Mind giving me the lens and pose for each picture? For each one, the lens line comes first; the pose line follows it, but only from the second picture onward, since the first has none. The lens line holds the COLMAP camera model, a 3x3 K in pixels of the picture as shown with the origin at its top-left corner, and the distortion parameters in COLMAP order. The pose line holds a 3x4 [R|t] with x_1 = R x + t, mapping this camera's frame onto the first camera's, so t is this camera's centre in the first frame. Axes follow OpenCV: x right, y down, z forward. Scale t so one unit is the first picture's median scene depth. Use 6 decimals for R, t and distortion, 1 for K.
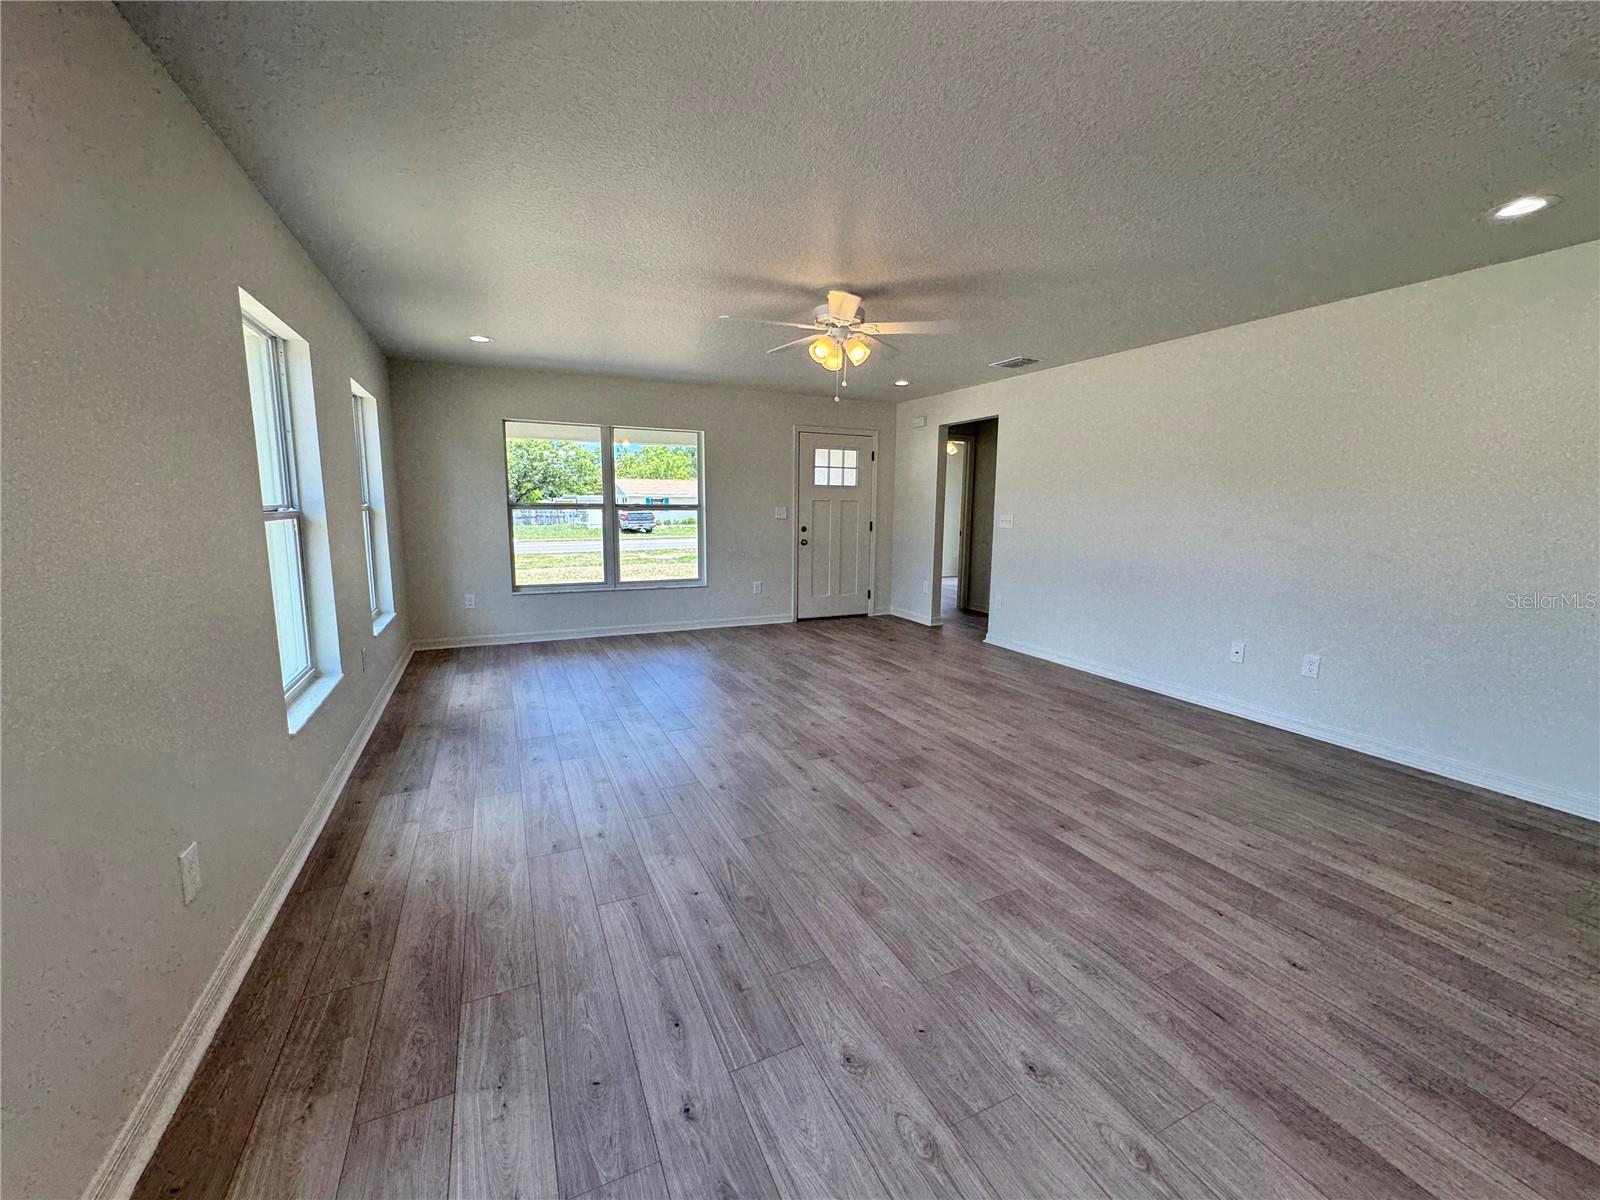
lens RADIAL K [[640.5, 0, 799.8], [0, 640.5, 596.7], [0, 0, 1]] dist [-0.001797, -0.000072]
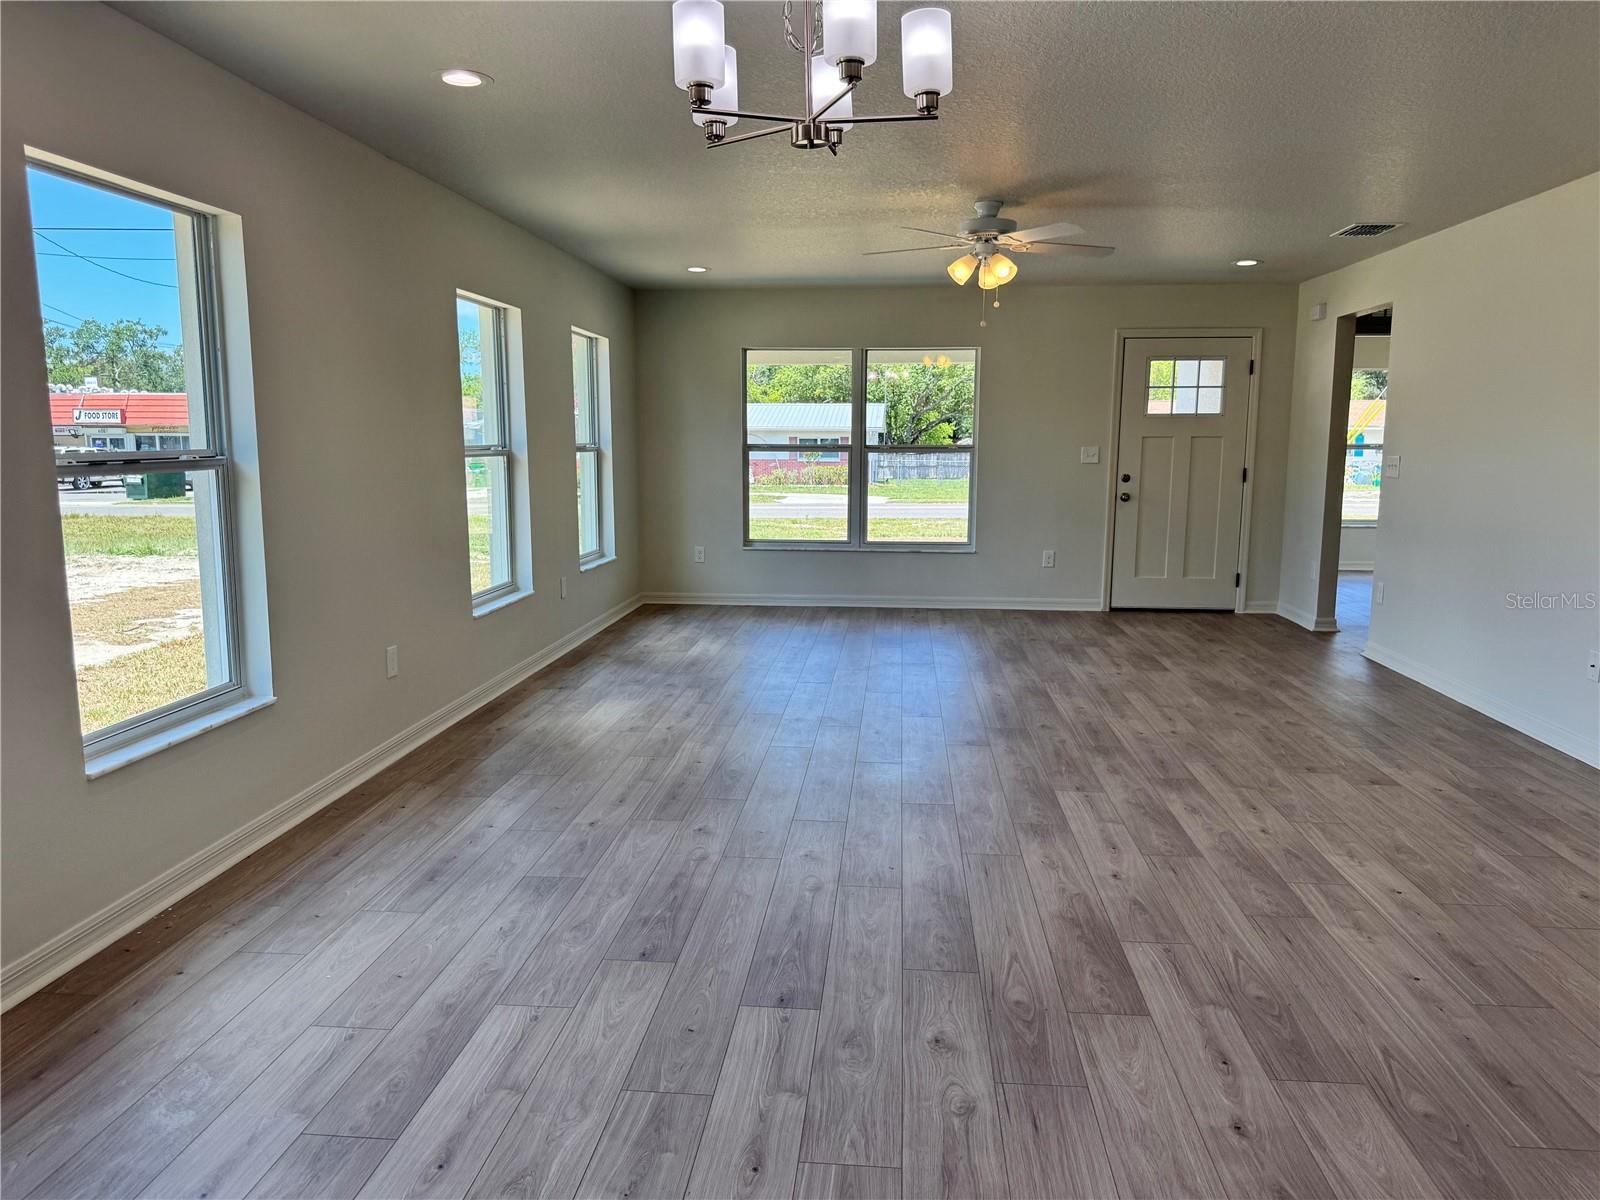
lens RADIAL K [[1124.9, 0, 800.0], [0, 1124.9, 600.0], [0, 0, 1]] dist [0.124224, -0.240734]
pose [[0.862747, 0.064522, -0.501503, 0.664759], [-0.068165, 0.997612, 0.011084, 0.073783], [0.501021, 0.024623, 0.865085, -0.481855]]
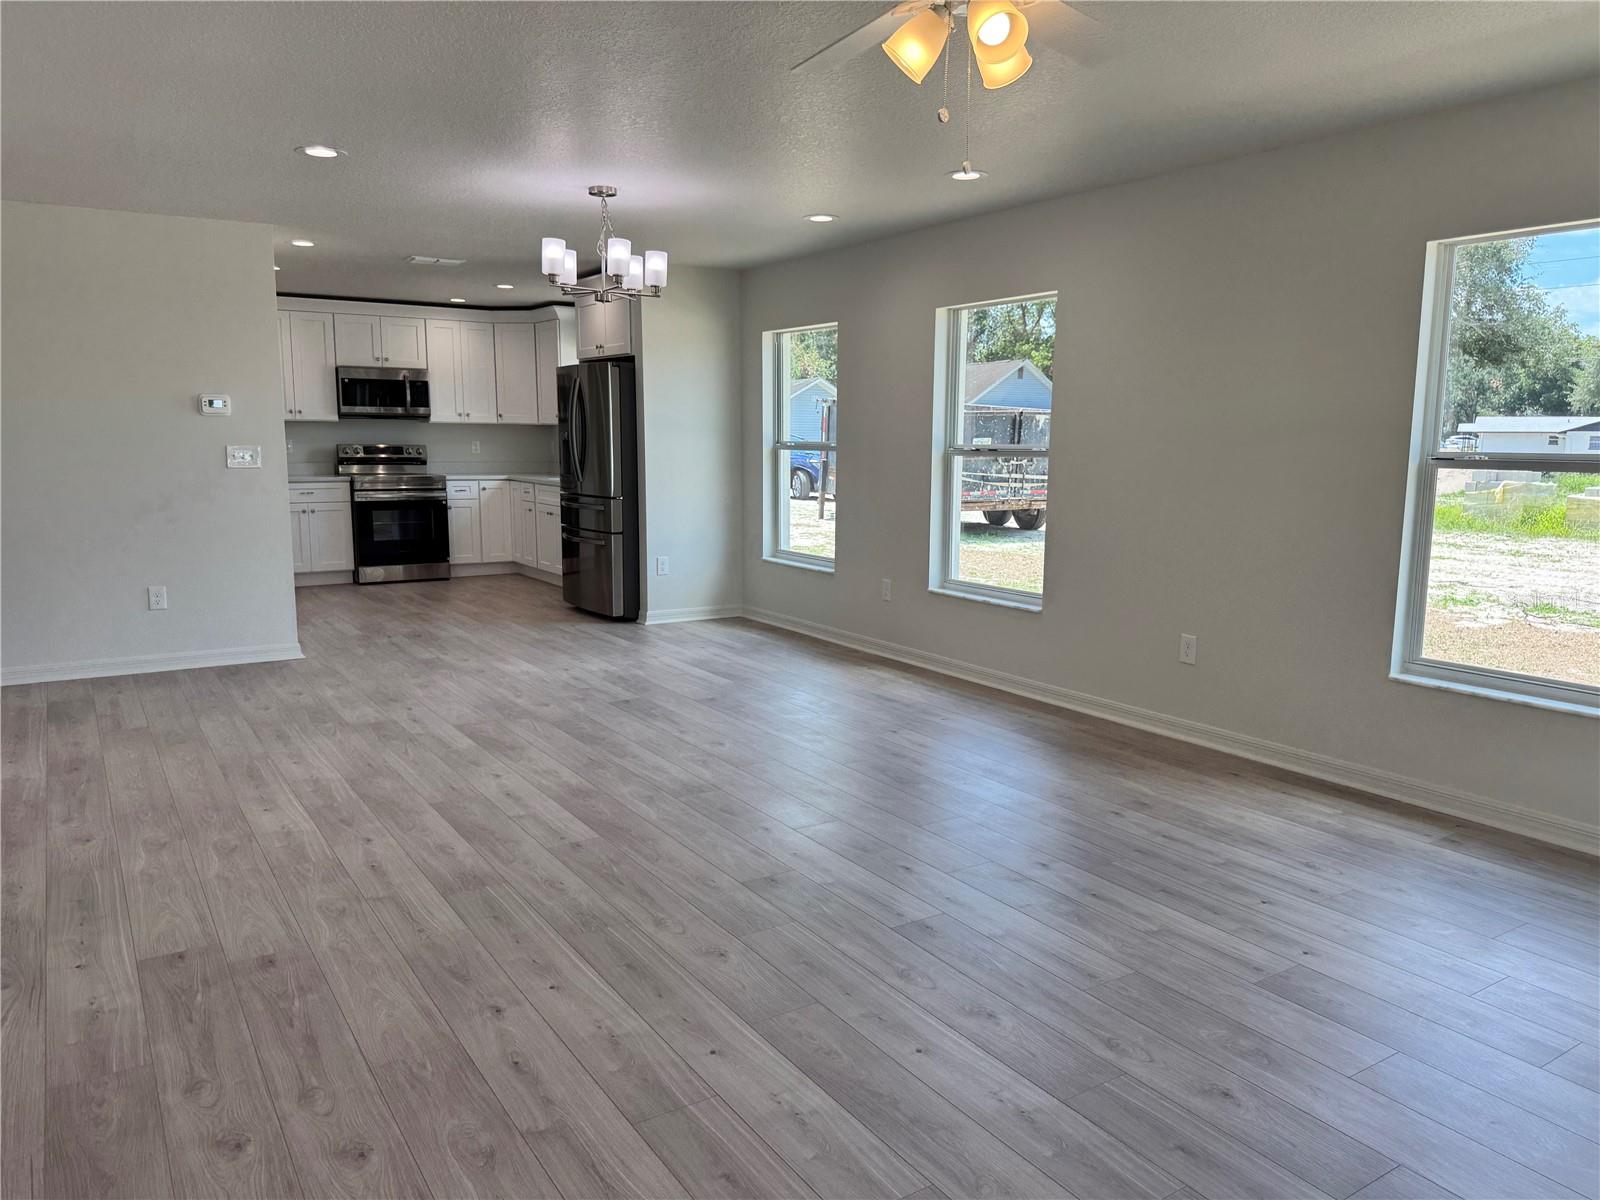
lens RADIAL K [[1122.9, 0, 798.6], [0, 1122.9, 604.8], [0, 0, 1]] dist [0.090689, -0.133084]
pose [[-0.990885, 0.002511, -0.134685, 0.251240], [-0.037212, 0.955818, 0.291593, -0.258417], [0.129466, 0.293948, -0.947013, 1.729012]]
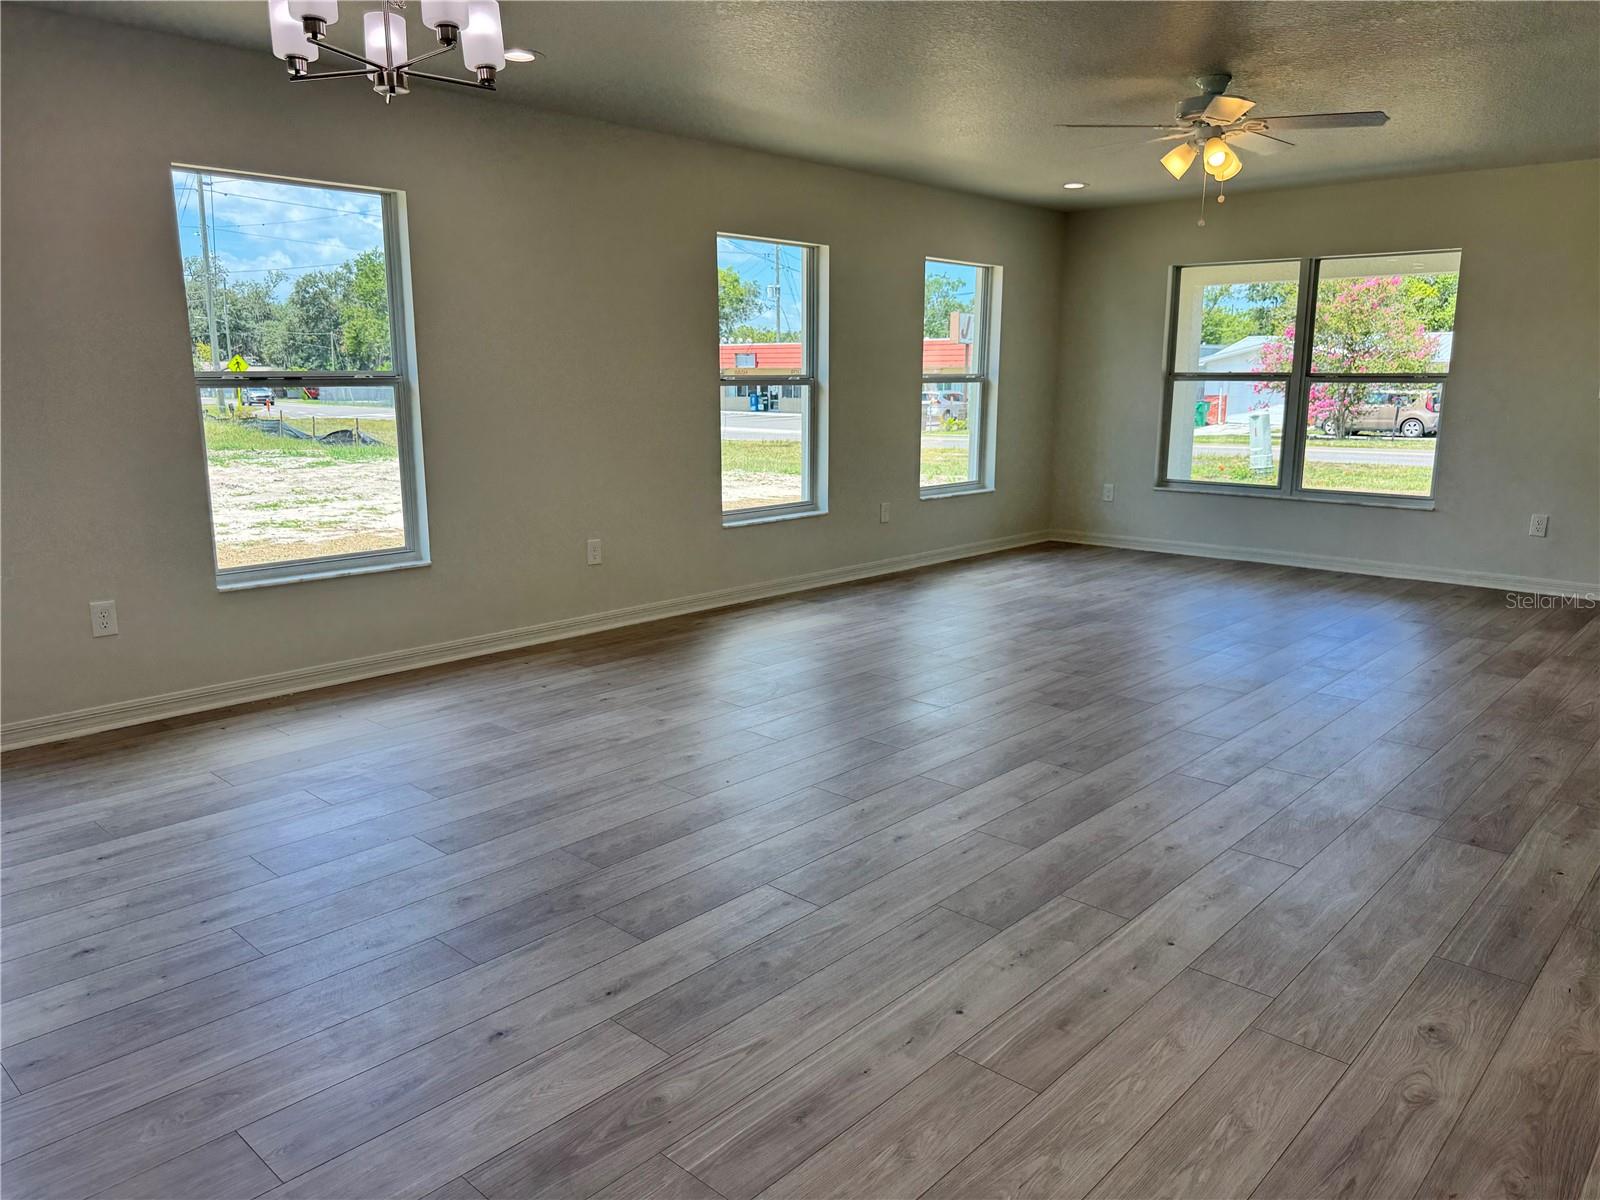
lens RADIAL K [[1122.9, 0, 798.6], [0, 1122.9, 604.8], [0, 0, 1]] dist [0.090689, -0.133084]
pose [[0.372504, 0.174450, -0.911487, 1.184673], [-0.131959, 0.982150, 0.134045, 0.011647], [0.918601, 0.070346, 0.388875, 0.092692]]
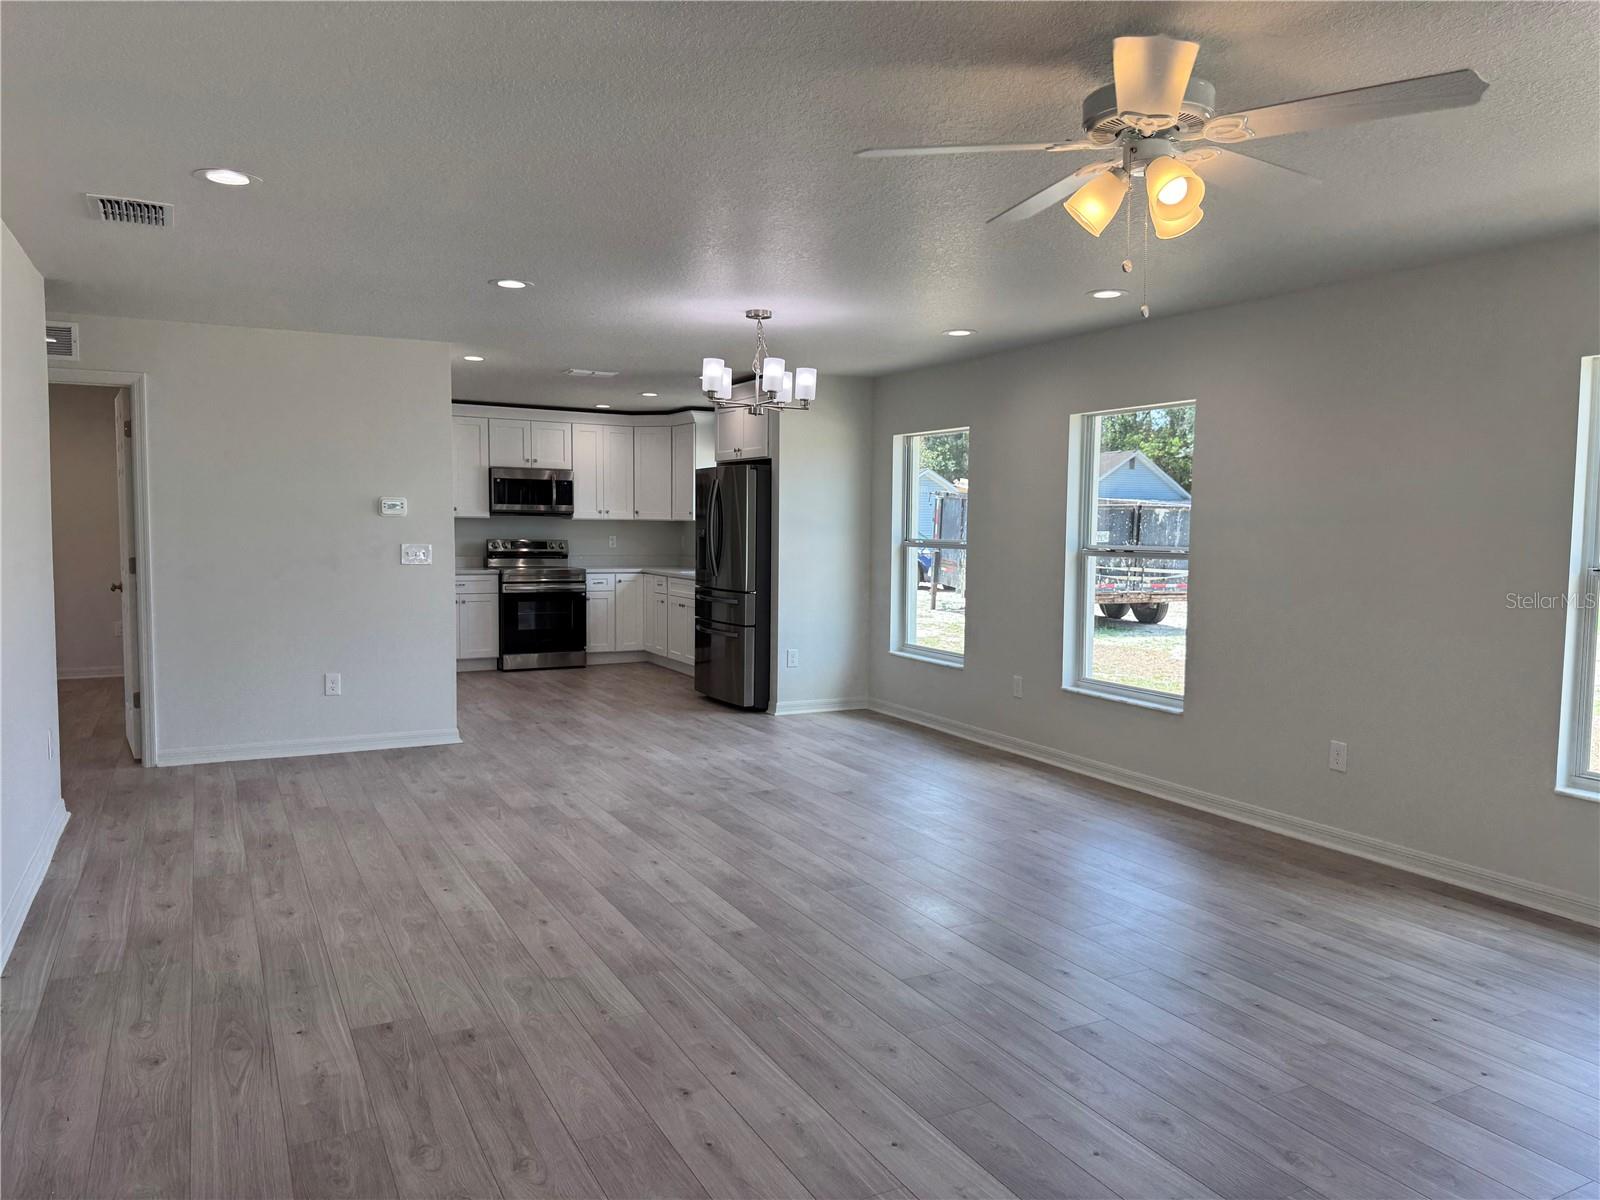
lens RADIAL K [[1122.9, 0, 798.6], [0, 1122.9, 604.8], [0, 0, 1]] dist [0.090689, -0.133084]
pose [[-0.998843, -0.017763, -0.044683, 0.311106], [-0.027227, 0.974874, 0.221085, -0.286908], [0.039633, 0.222046, -0.974230, 1.773422]]
